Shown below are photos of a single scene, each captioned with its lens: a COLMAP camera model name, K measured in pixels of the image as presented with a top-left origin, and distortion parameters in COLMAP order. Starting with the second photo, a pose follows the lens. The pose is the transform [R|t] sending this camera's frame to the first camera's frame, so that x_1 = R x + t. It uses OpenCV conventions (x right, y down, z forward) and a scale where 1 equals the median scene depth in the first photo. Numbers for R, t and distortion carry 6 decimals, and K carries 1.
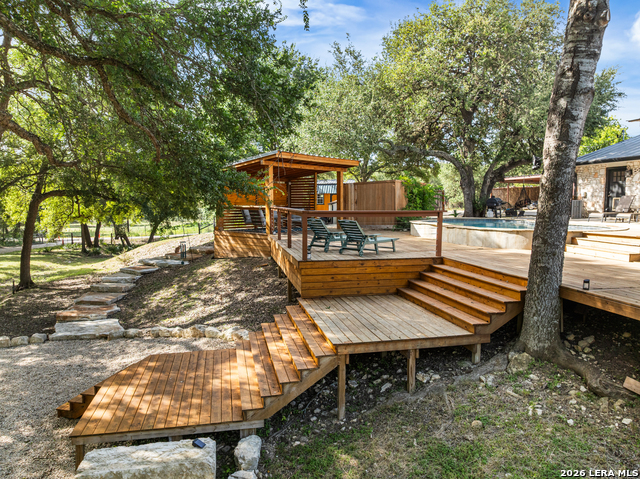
lens RADIAL K [[450.3, 0, 315.1], [0, 450.3, 241.0], [0, 0, 1]] dist [-0.051955, 0.029087]
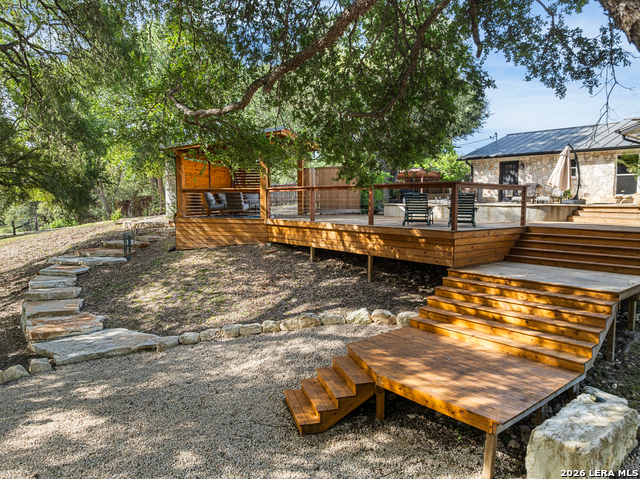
lens RADIAL K [[450.3, 0, 315.1], [0, 450.3, 241.0], [0, 0, 1]] dist [-0.051955, 0.029087]
pose [[0.894205, -0.038176, 0.446028, -0.636993], [0.036213, 0.999260, 0.012927, 0.035490], [-0.446191, 0.004592, 0.894926, 0.210226]]
